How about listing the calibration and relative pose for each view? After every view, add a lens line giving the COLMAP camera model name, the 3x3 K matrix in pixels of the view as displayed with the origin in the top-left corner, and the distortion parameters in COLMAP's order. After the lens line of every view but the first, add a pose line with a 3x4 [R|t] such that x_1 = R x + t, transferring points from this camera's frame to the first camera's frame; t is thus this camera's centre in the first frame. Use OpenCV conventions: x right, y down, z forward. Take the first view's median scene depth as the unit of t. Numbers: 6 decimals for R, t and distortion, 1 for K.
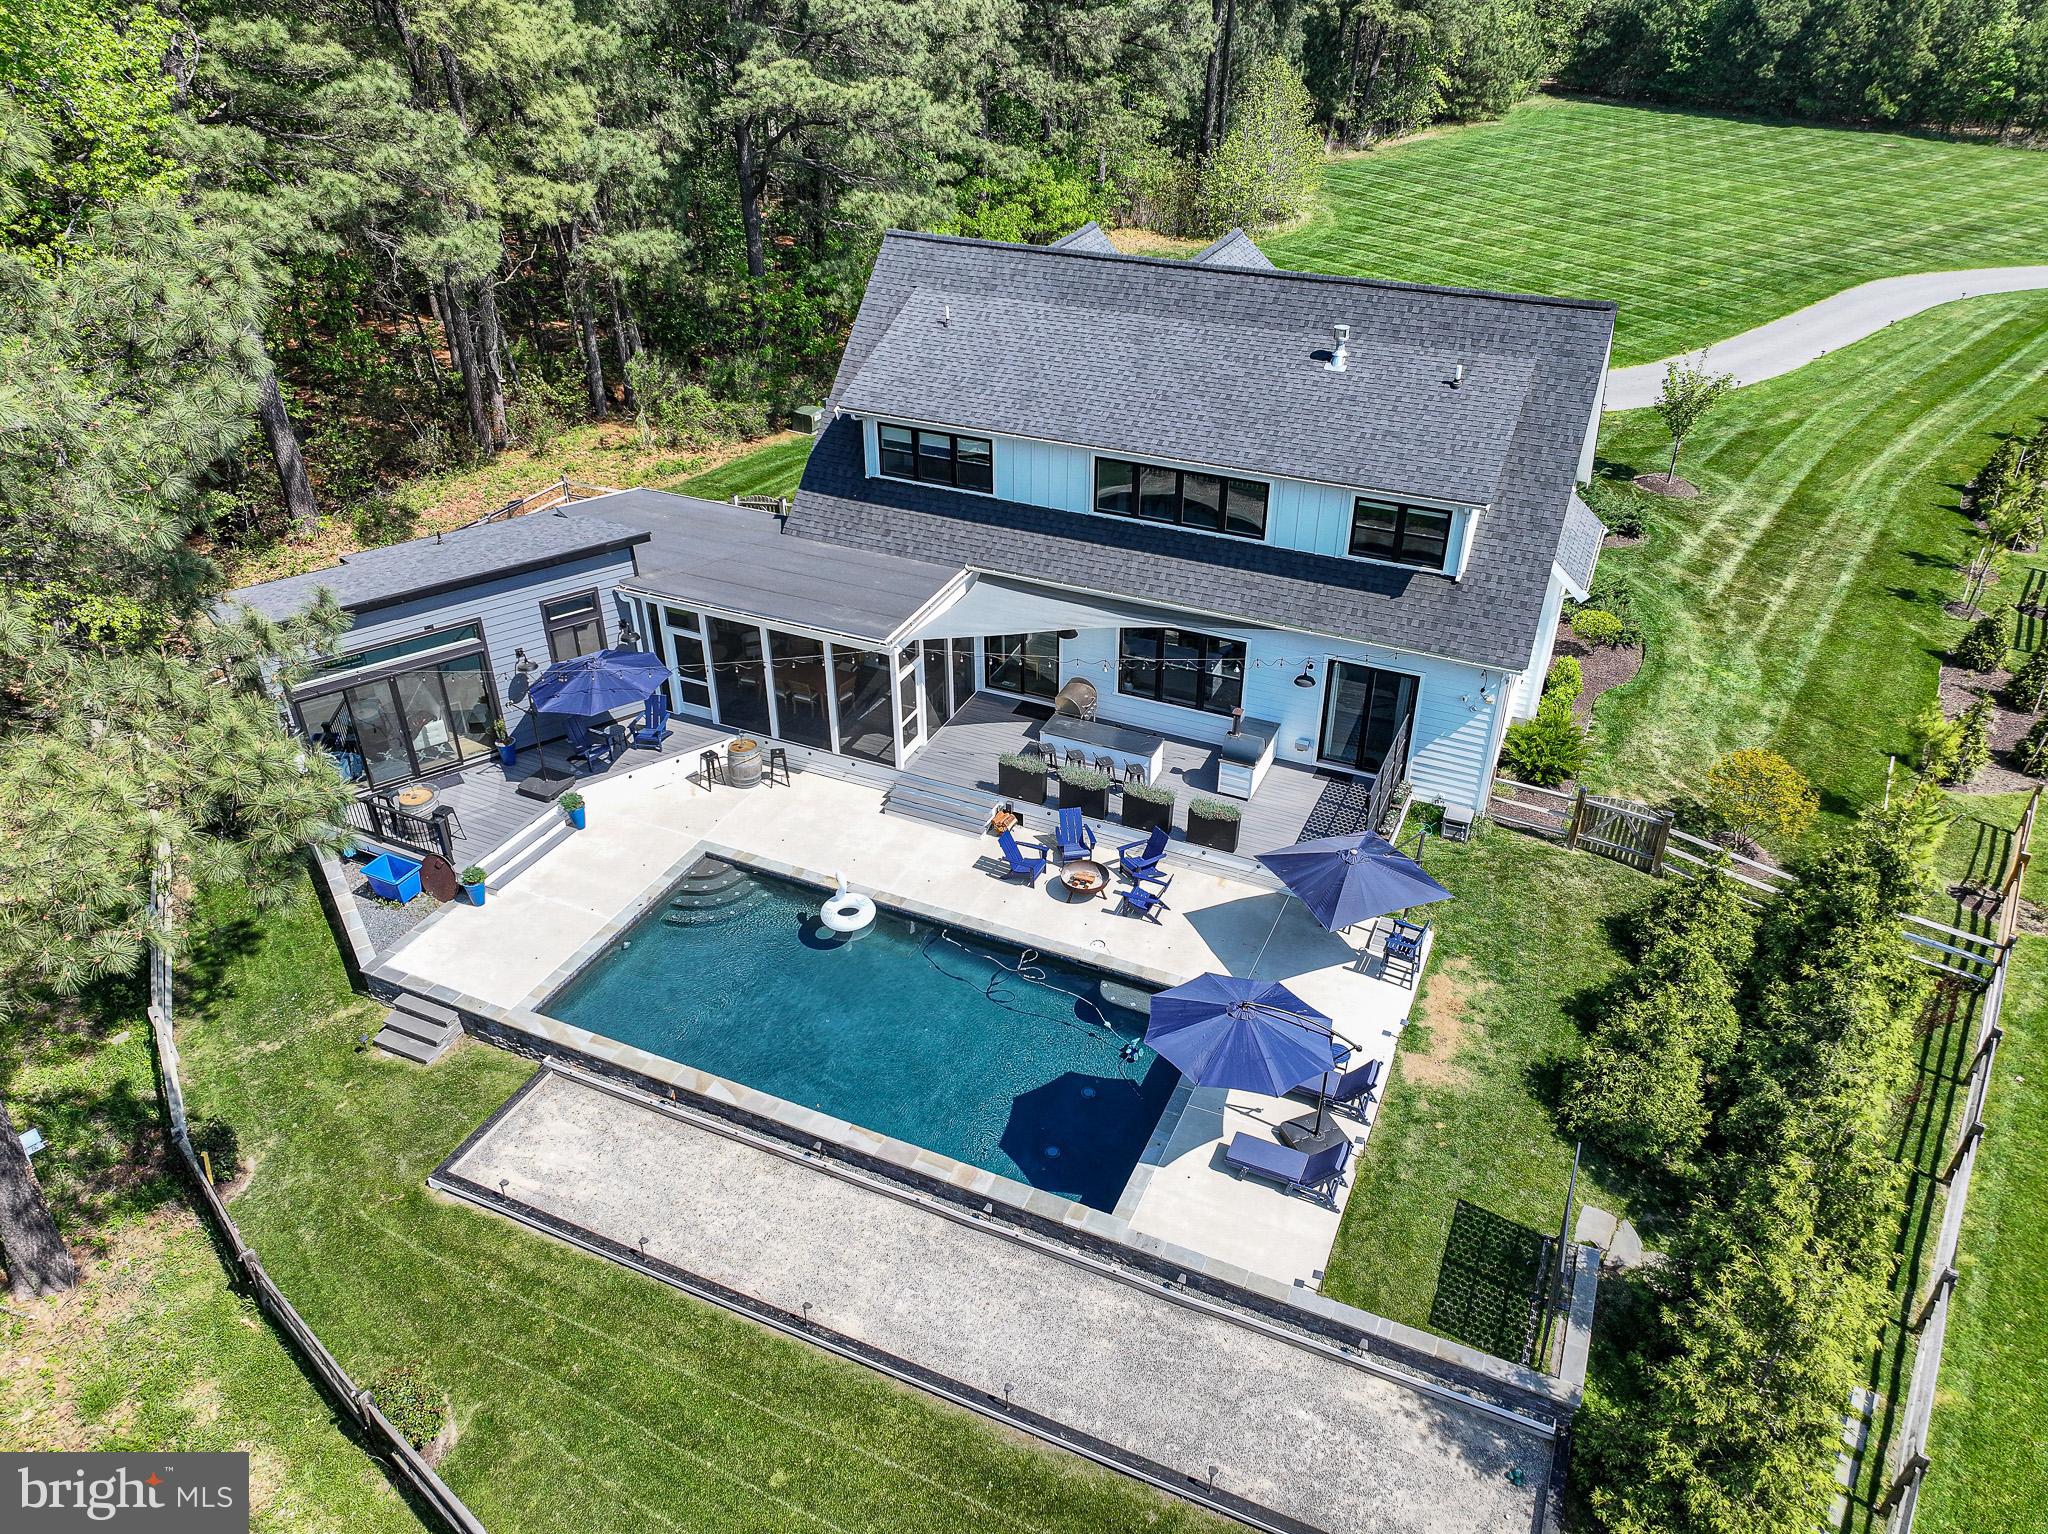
lens RADIAL K [[1426.8, 0, 1028.0], [0, 1426.8, 773.9], [0, 0, 1]] dist [-0.003785, 0.021712]
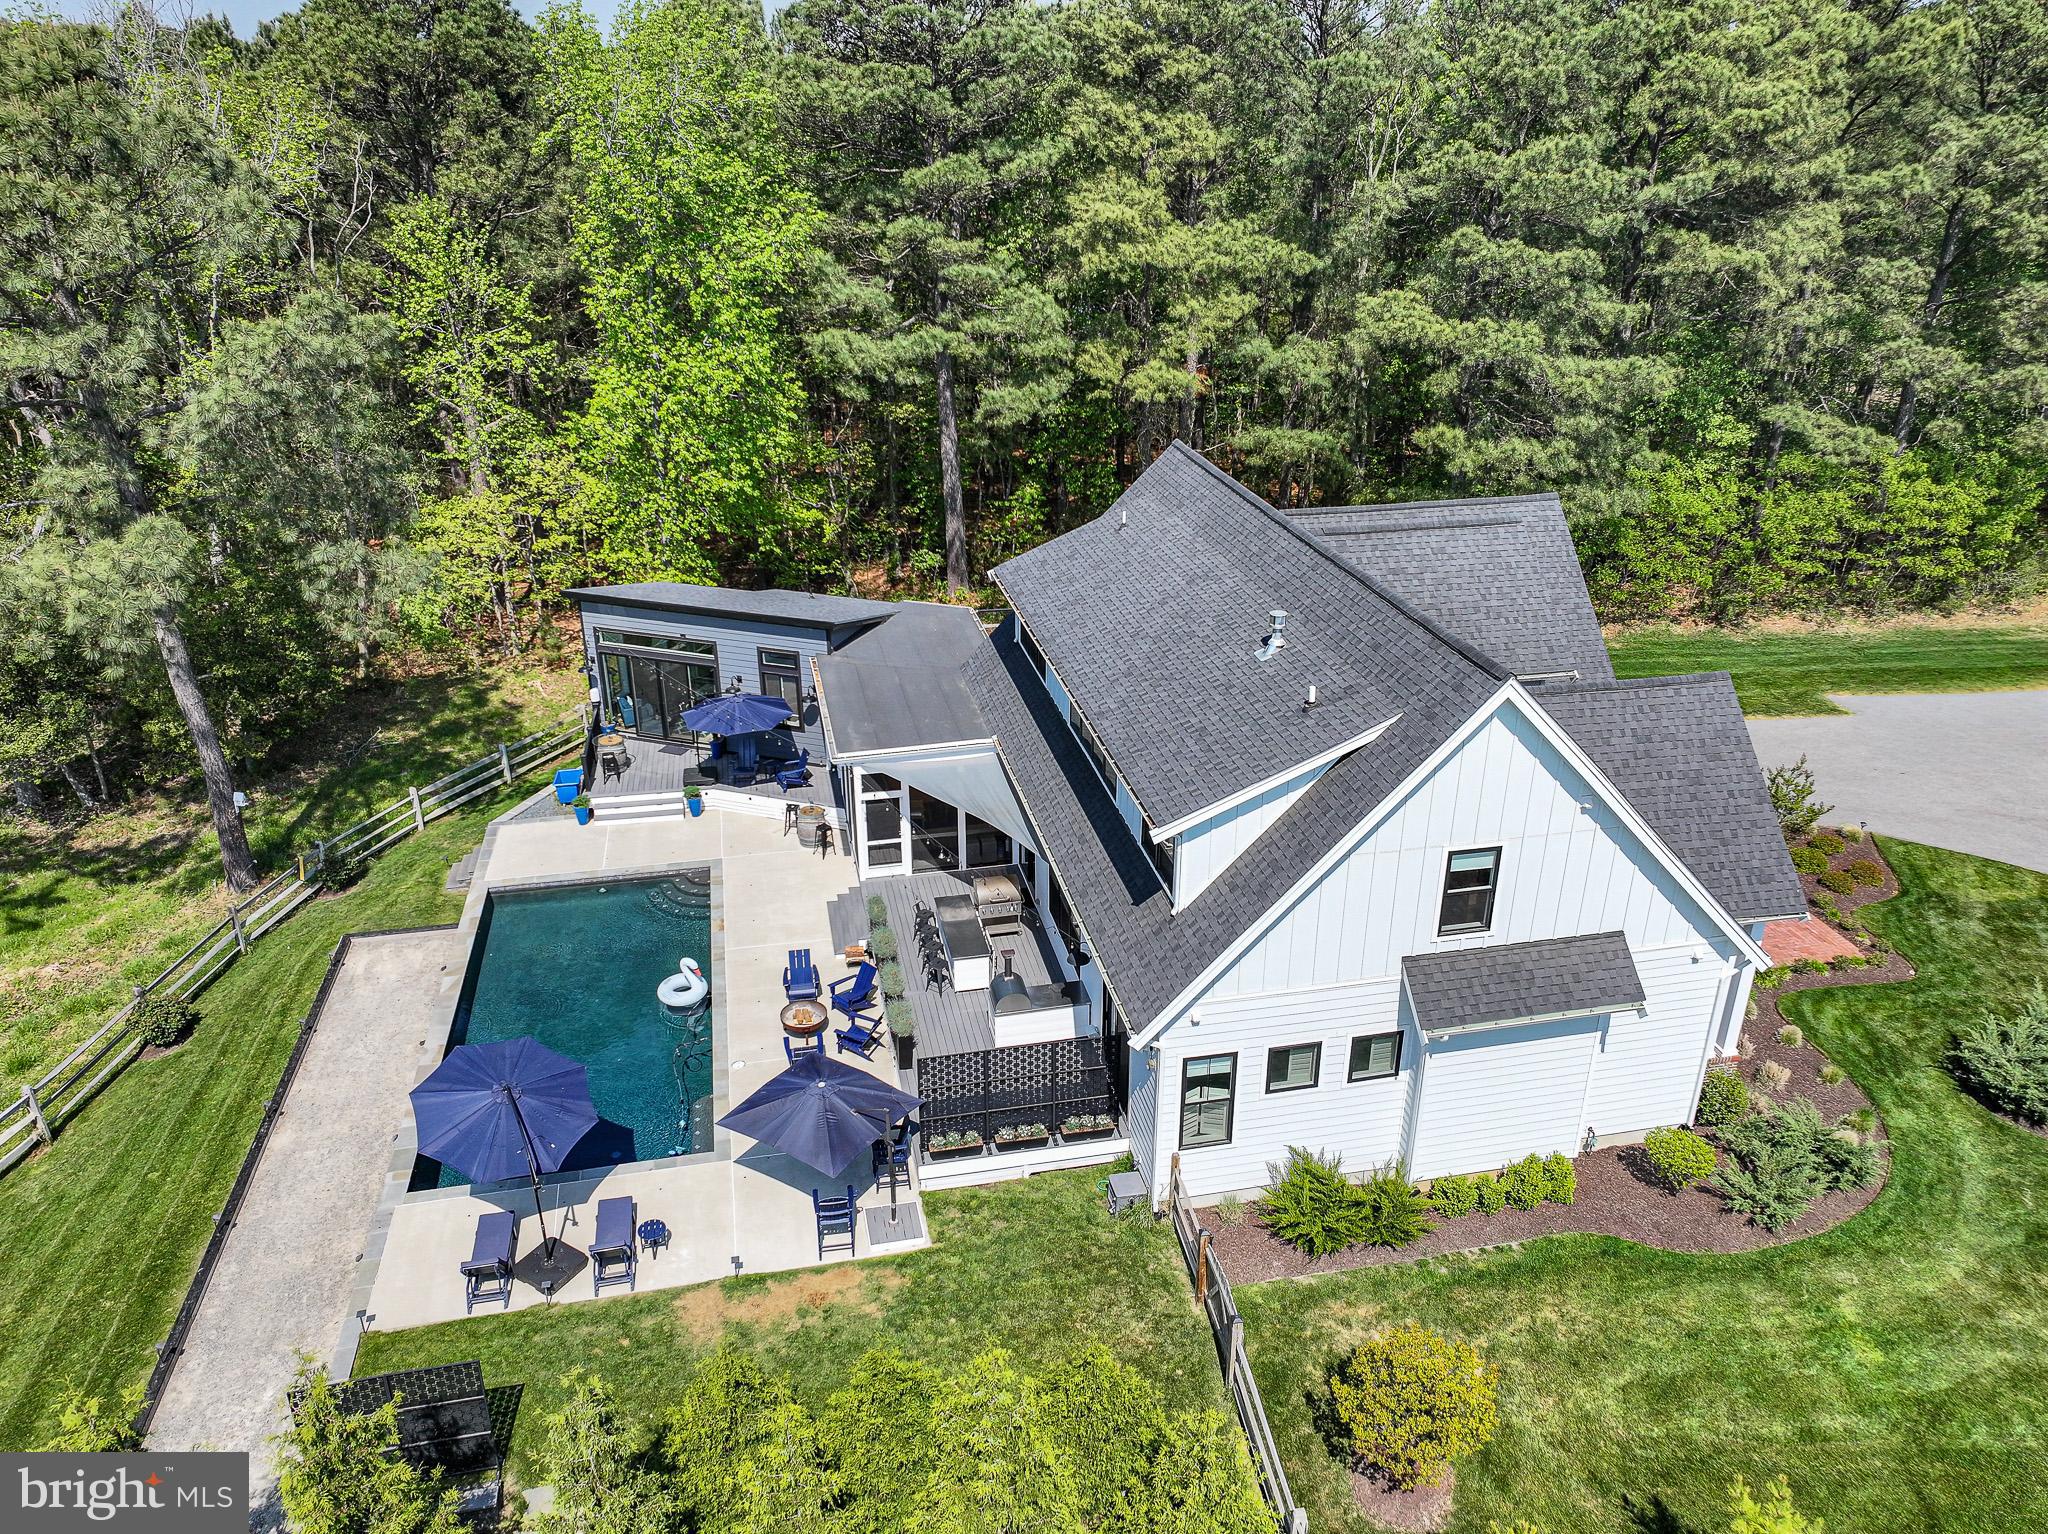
lens RADIAL K [[1430.7, 0, 1024.0], [0, 1430.7, 767.0], [0, 0, 1]] dist [0.002092, 0.004513]
pose [[0.590425, 0.341417, -0.731322, 0.768928], [-0.436730, 0.897150, 0.066245, -0.211880], [0.678723, 0.280277, 0.678807, 0.319099]]
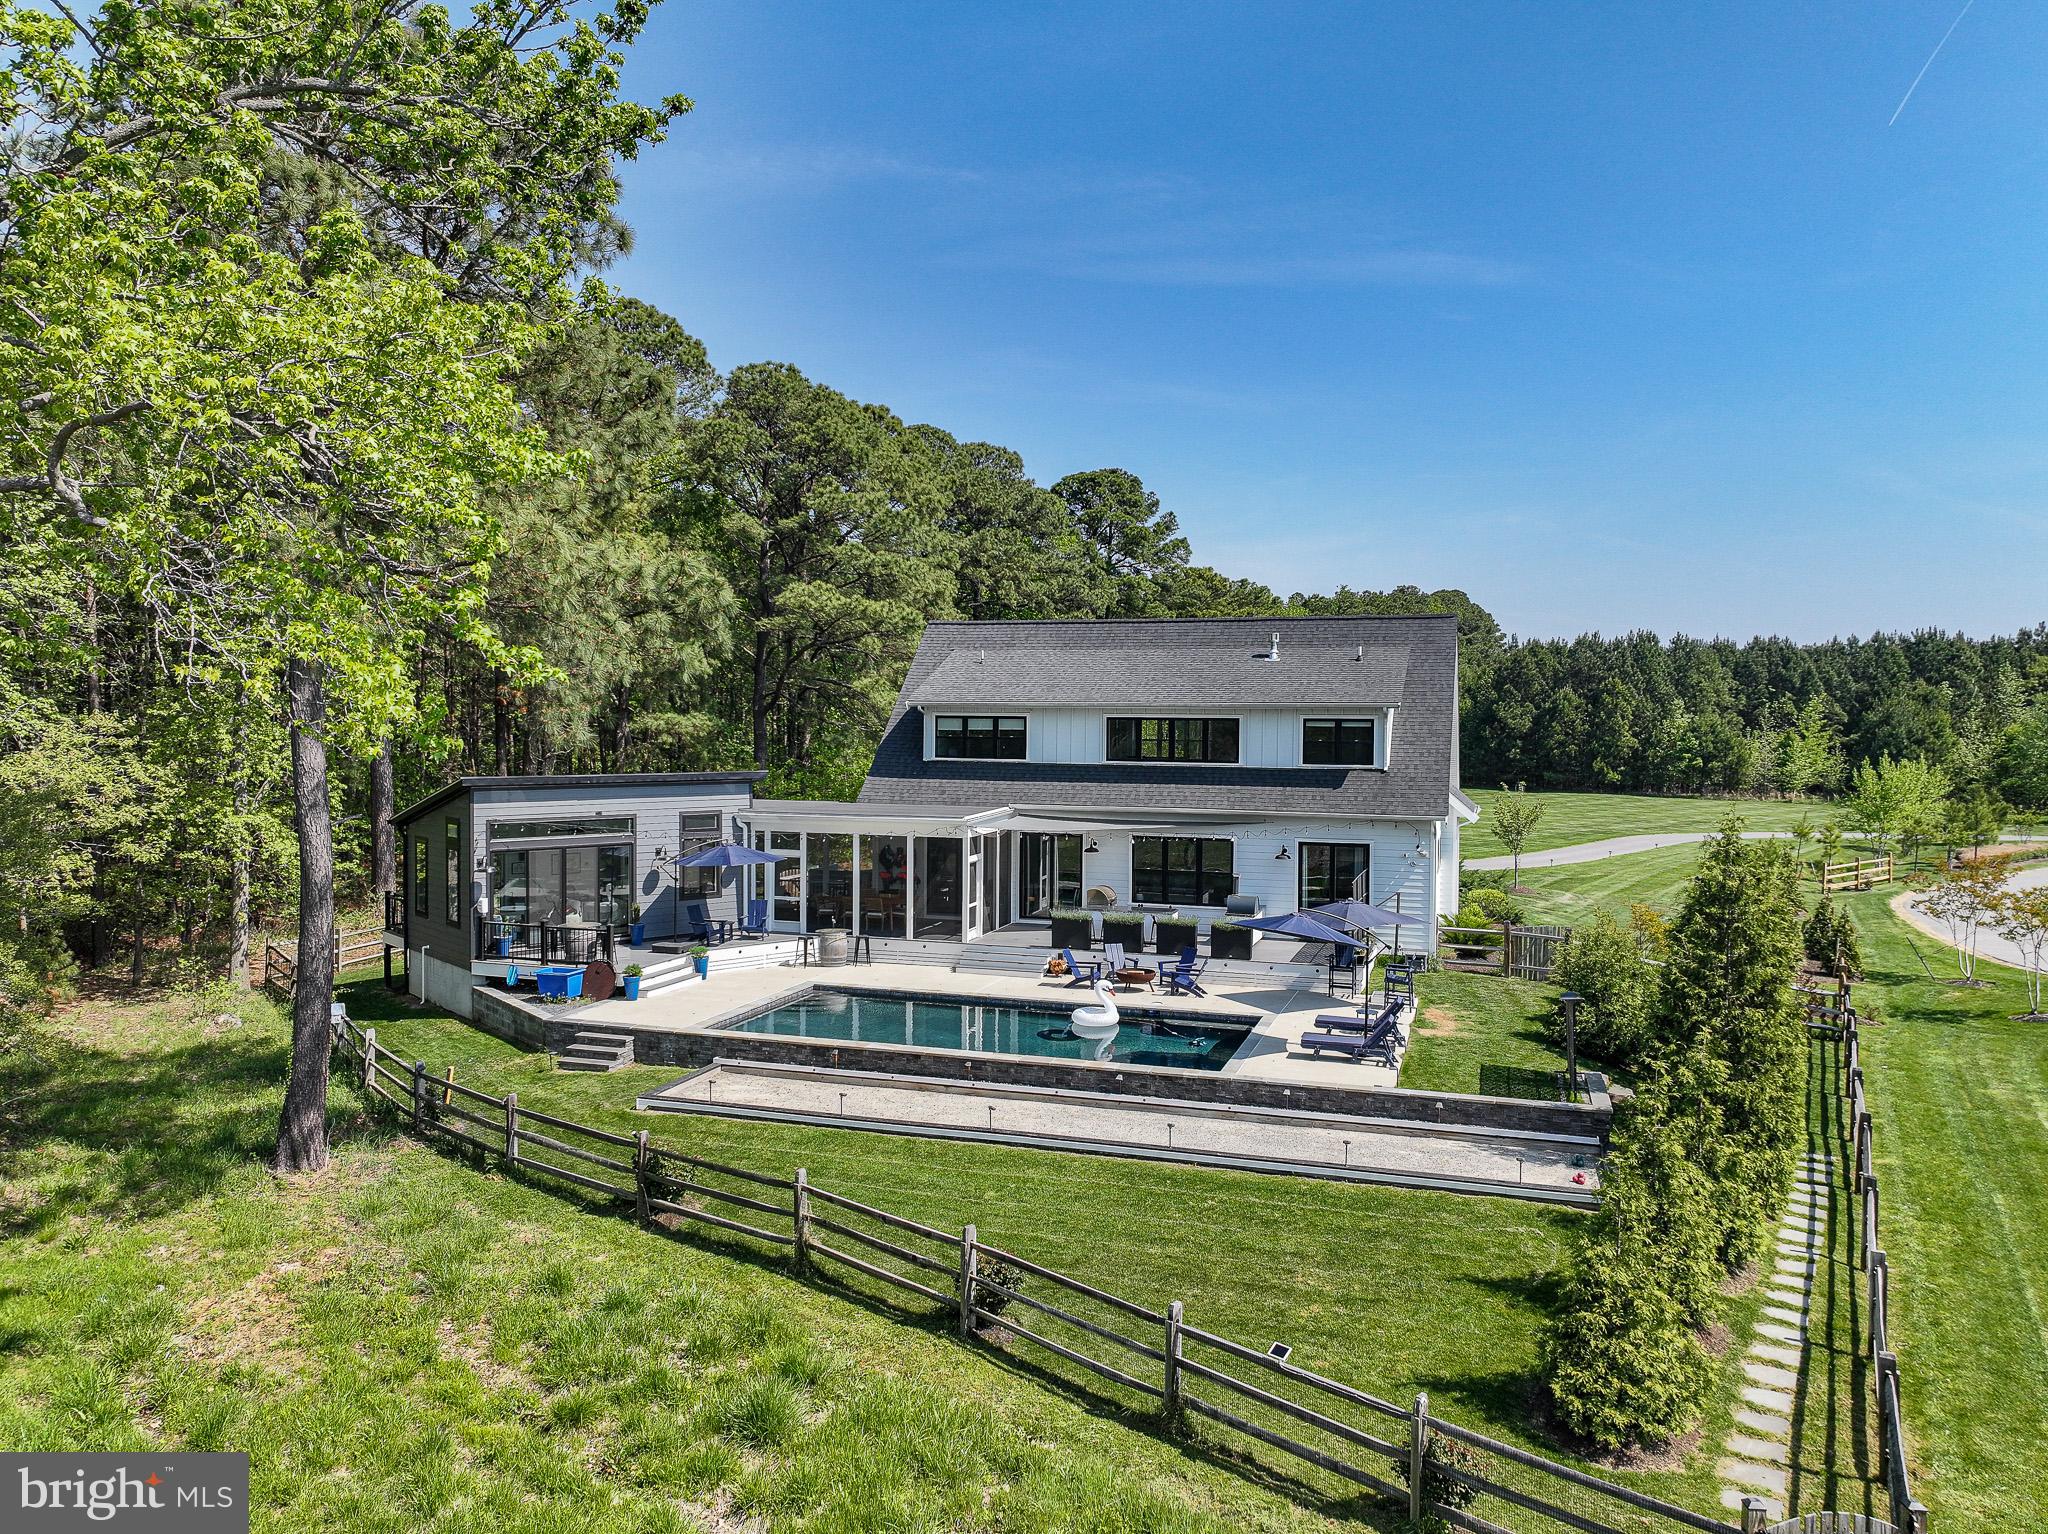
lens RADIAL K [[1441.2, 0, 1031.2], [0, 1441.2, 762.2], [0, 0, 1]] dist [0.004018, 0.005435]
pose [[0.993783, 0.004705, 0.111236, -0.173163], [0.052722, 0.860094, -0.507405, 0.495118], [-0.098061, 0.510115, 0.854498, -0.136671]]
